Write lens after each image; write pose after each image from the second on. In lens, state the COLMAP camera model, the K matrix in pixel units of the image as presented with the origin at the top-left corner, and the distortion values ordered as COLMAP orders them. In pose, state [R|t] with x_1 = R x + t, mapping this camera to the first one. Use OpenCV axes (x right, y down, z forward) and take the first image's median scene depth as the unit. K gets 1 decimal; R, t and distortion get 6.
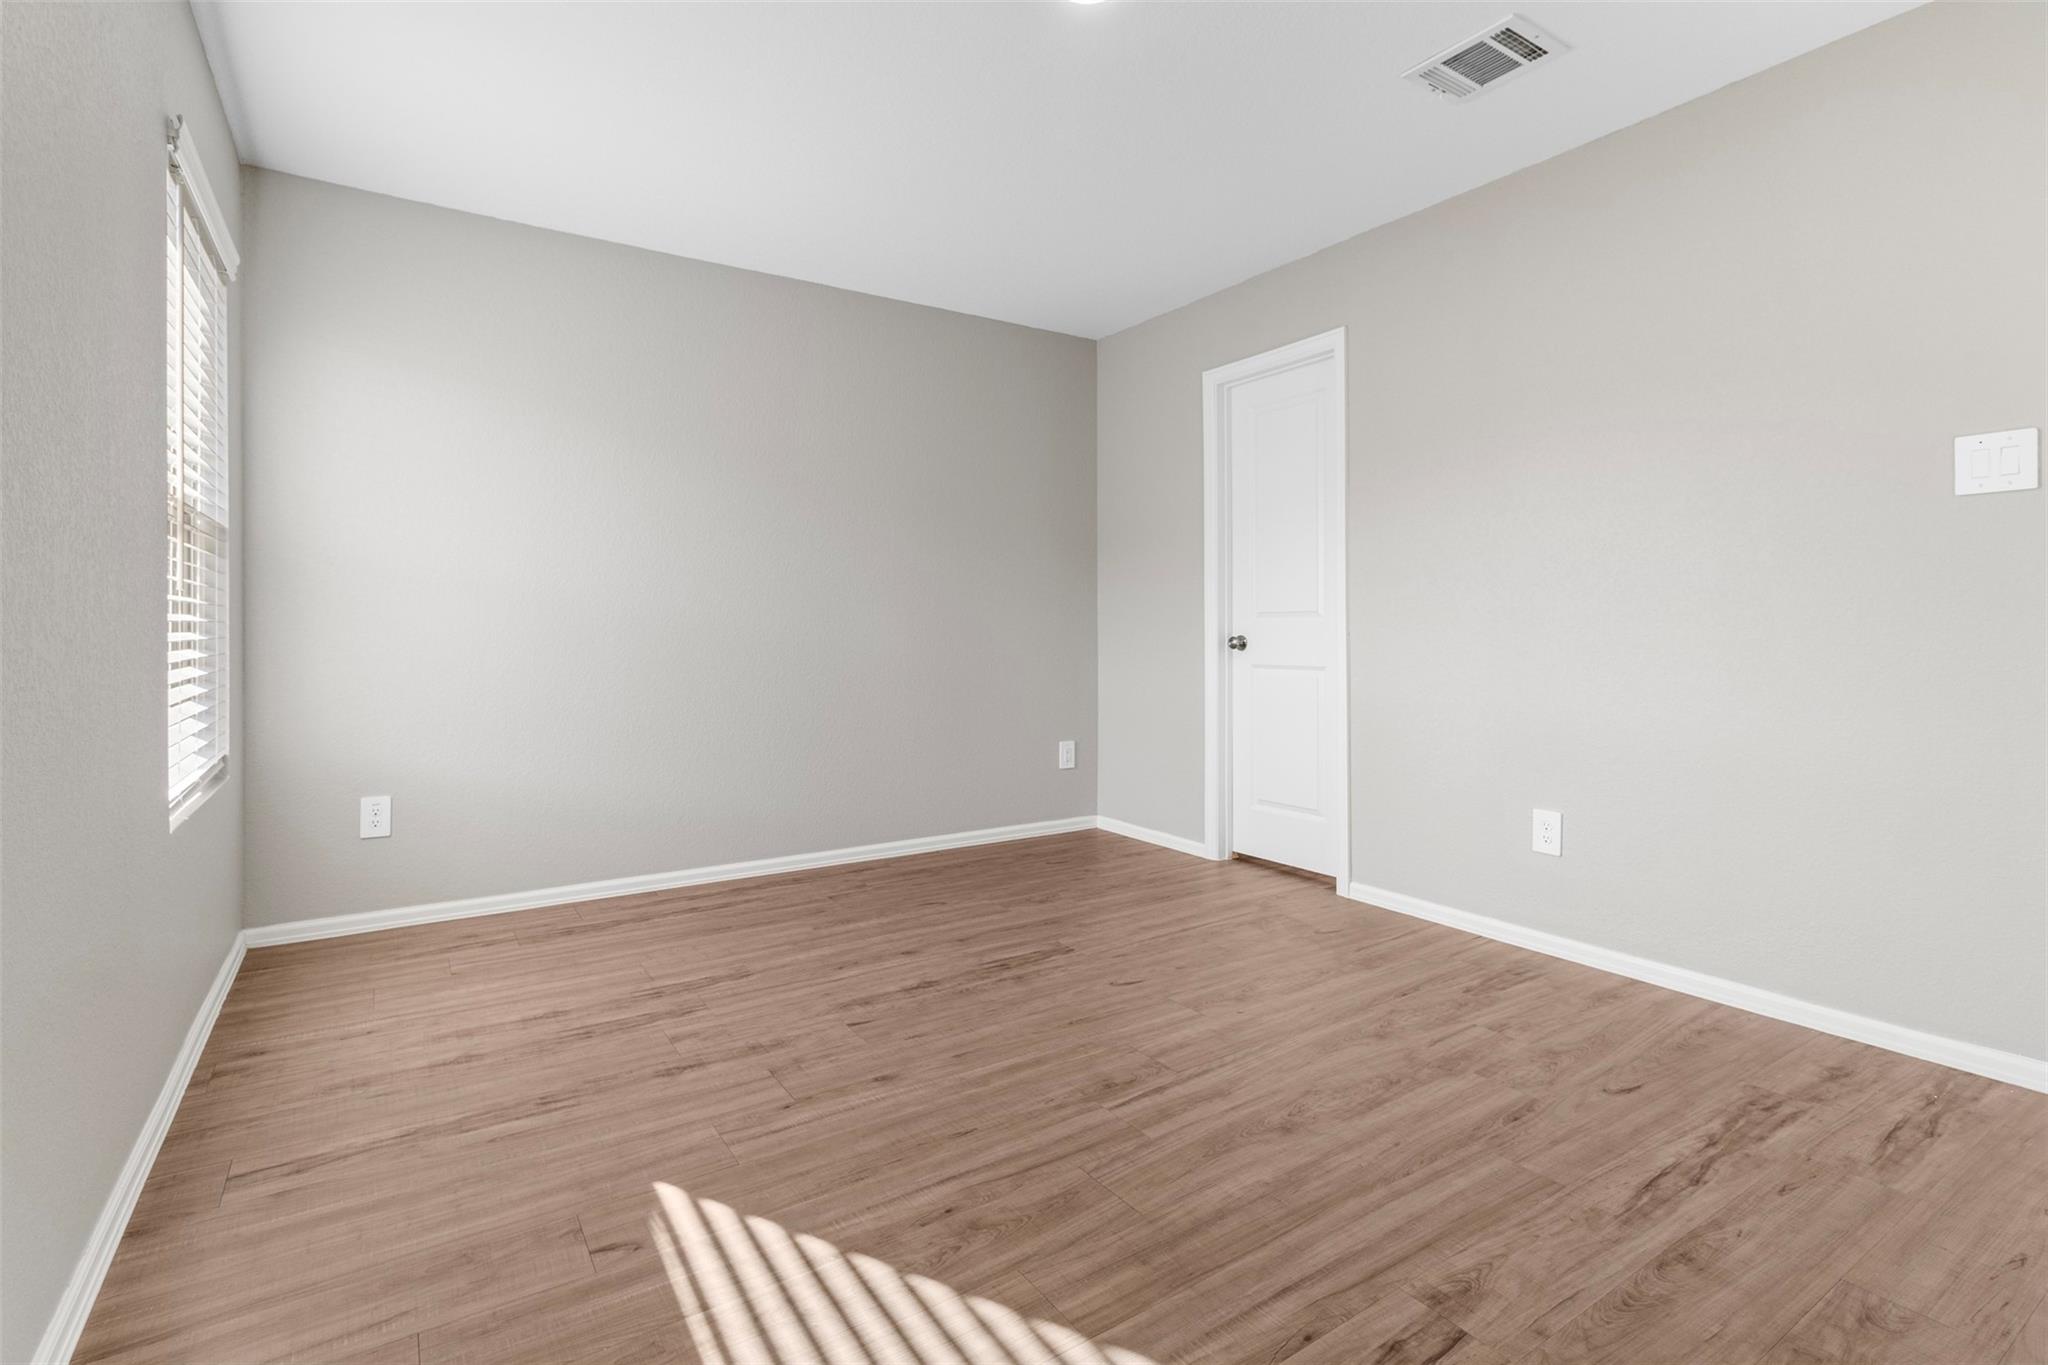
lens RADIAL K [[953.4, 0, 1010.2], [0, 953.4, 614.9], [0, 0, 1]] dist [0.006907, -0.000547]
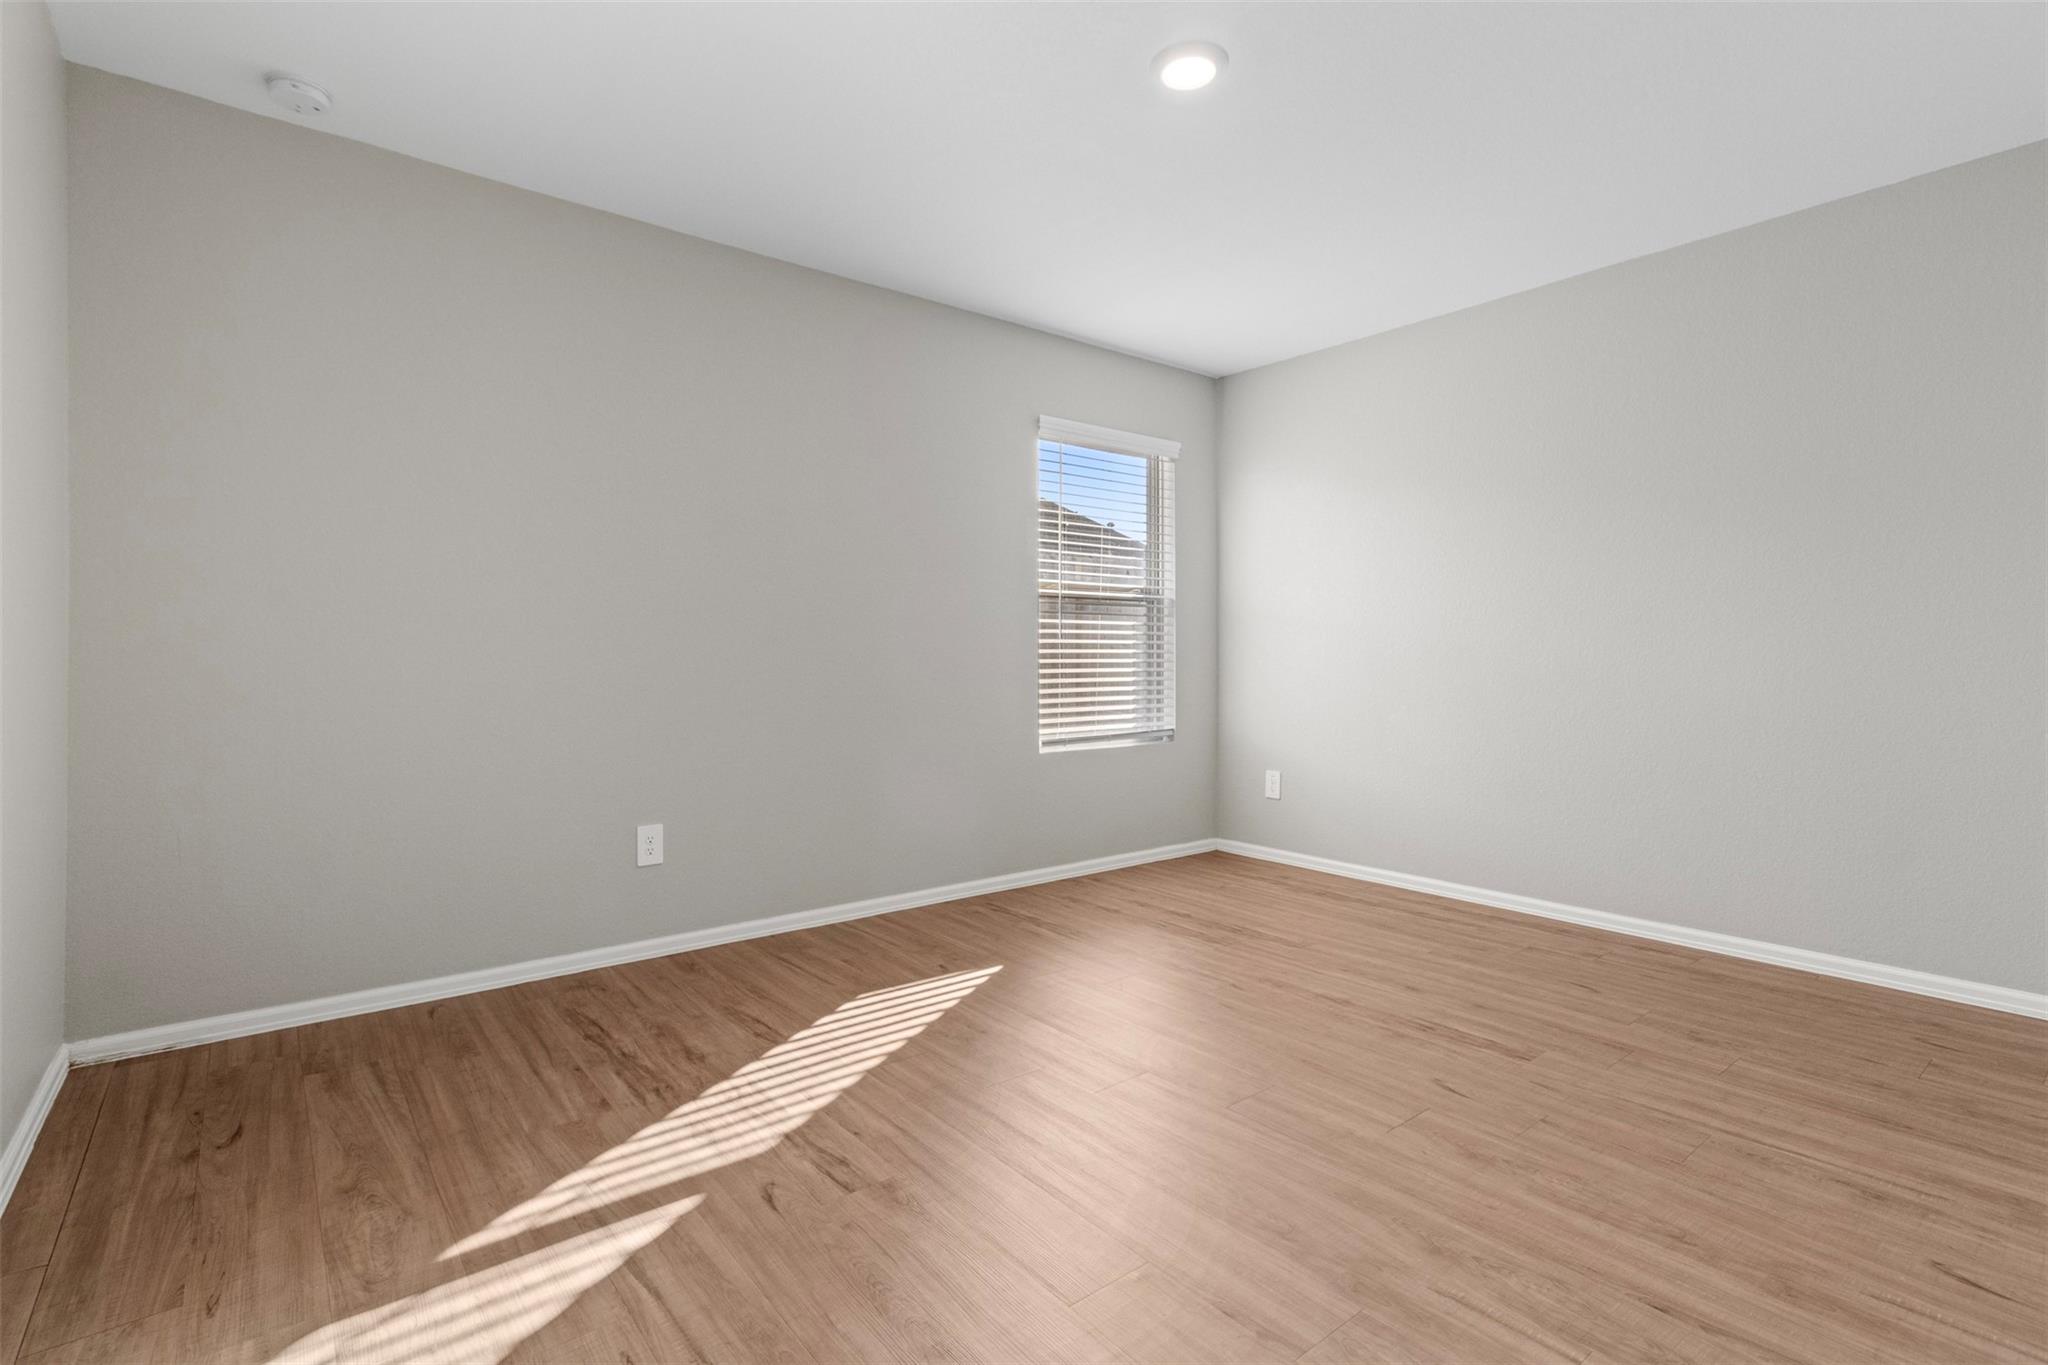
lens RADIAL K [[953.4, 0, 1010.5], [0, 953.4, 682.7], [0, 0, 1]] dist [0.006907, -0.000547]
pose [[0.091514, 0.025858, -0.995468, 0.814132], [0.014706, 0.999519, 0.027316, 0.010044], [0.995695, -0.017139, 0.091090, 0.508358]]
